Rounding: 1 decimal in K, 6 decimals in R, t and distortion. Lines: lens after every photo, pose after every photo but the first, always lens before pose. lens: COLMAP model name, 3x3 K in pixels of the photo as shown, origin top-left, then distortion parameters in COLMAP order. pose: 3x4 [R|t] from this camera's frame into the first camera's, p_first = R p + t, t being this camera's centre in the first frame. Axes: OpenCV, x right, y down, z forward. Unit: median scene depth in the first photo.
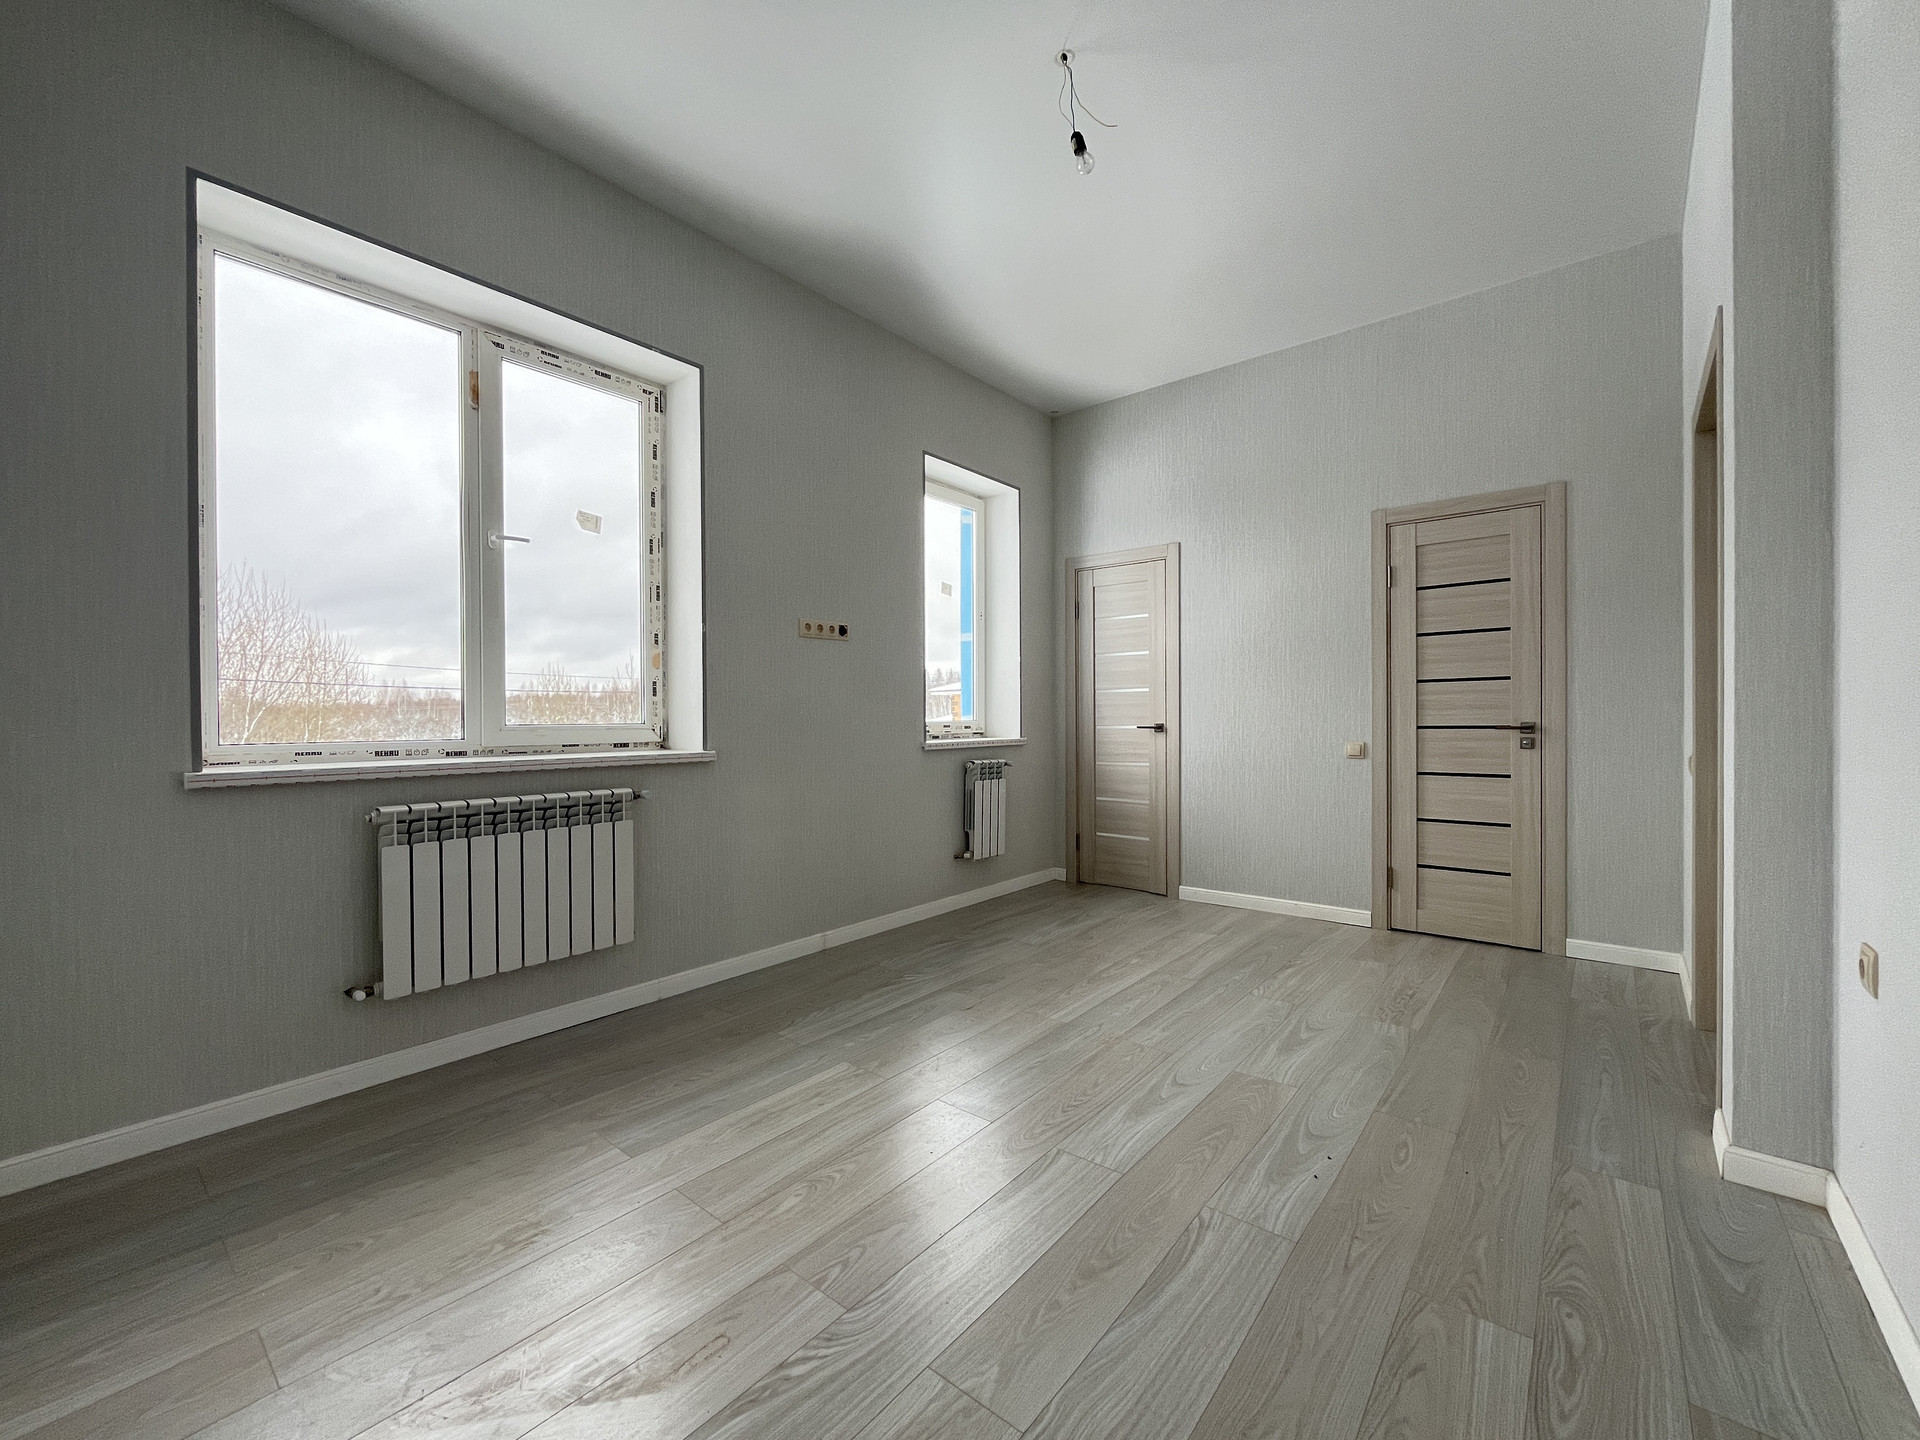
lens RADIAL K [[777.1, 0, 957.9], [0, 777.1, 722.8], [0, 0, 1]] dist [-0.002574, -0.000593]
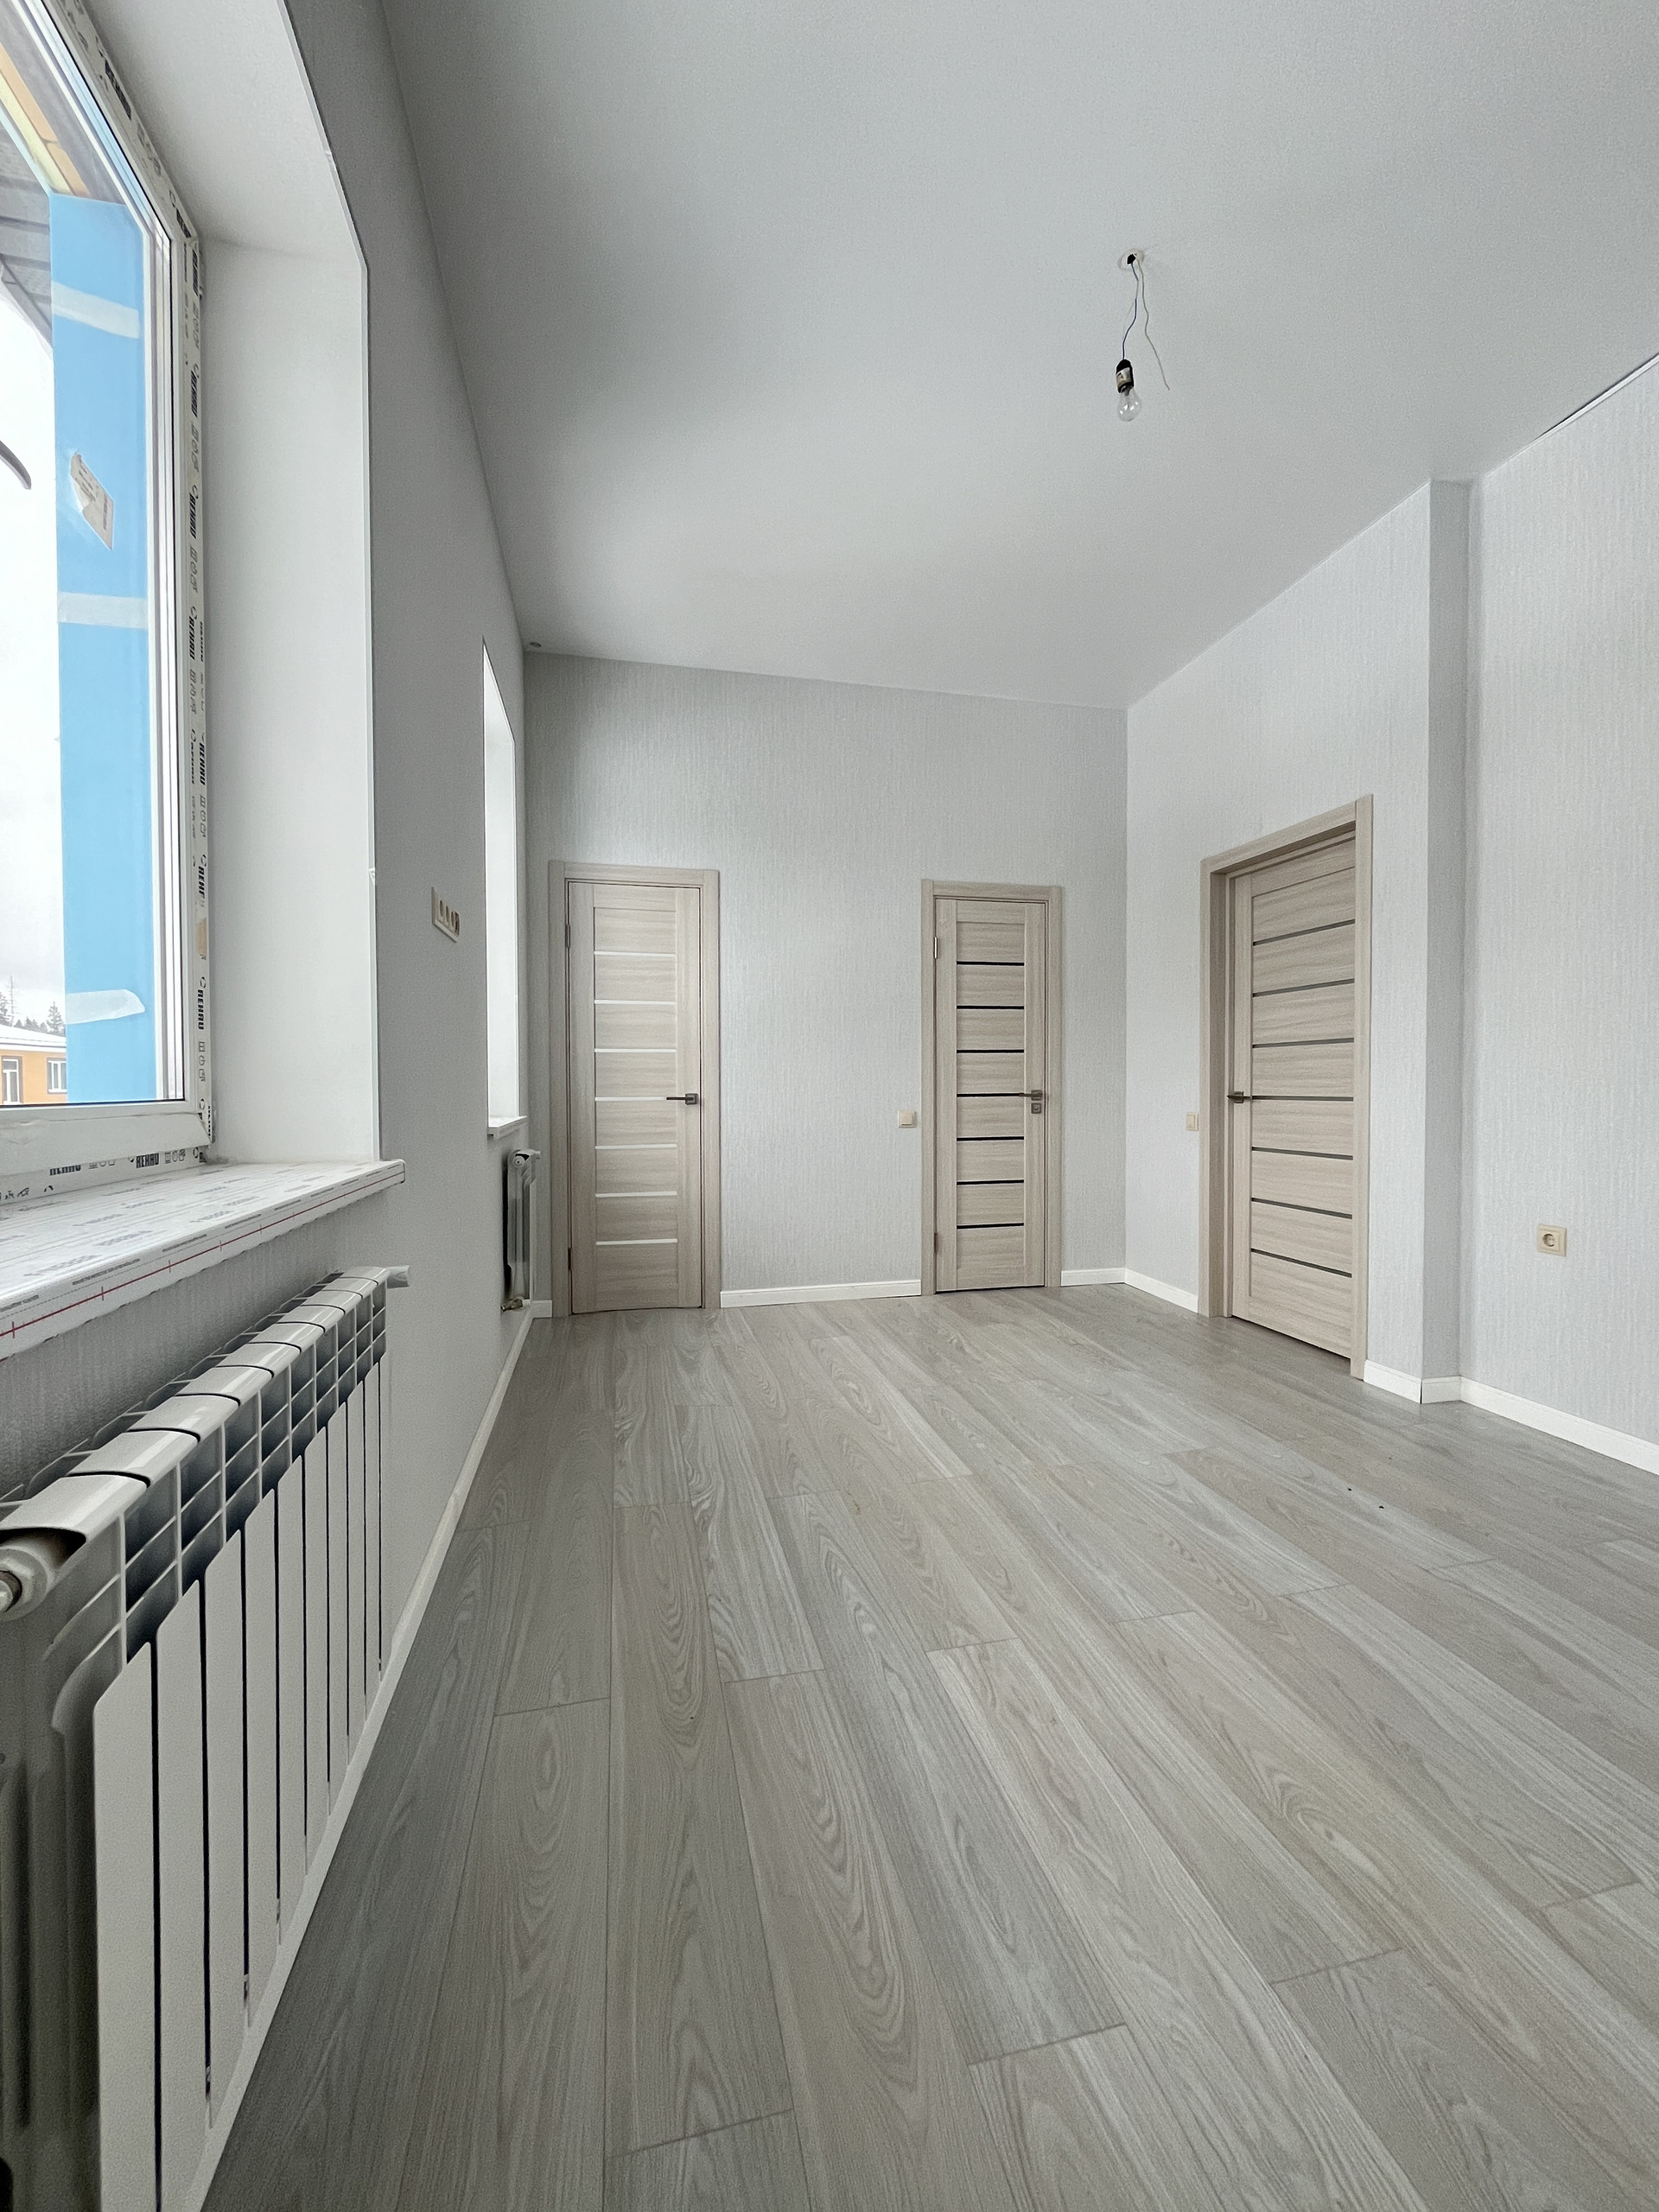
lens RADIAL K [[895.3, 0, 825.8], [0, 895.3, 1103.3], [0, 0, 1]] dist [-0.002574, -0.000593]
pose [[0.605118, -0.014128, 0.796010, -0.483826], [0.005106, 0.999891, 0.013865, -0.001285], [-0.796119, -0.004326, 0.605124, 0.418257]]
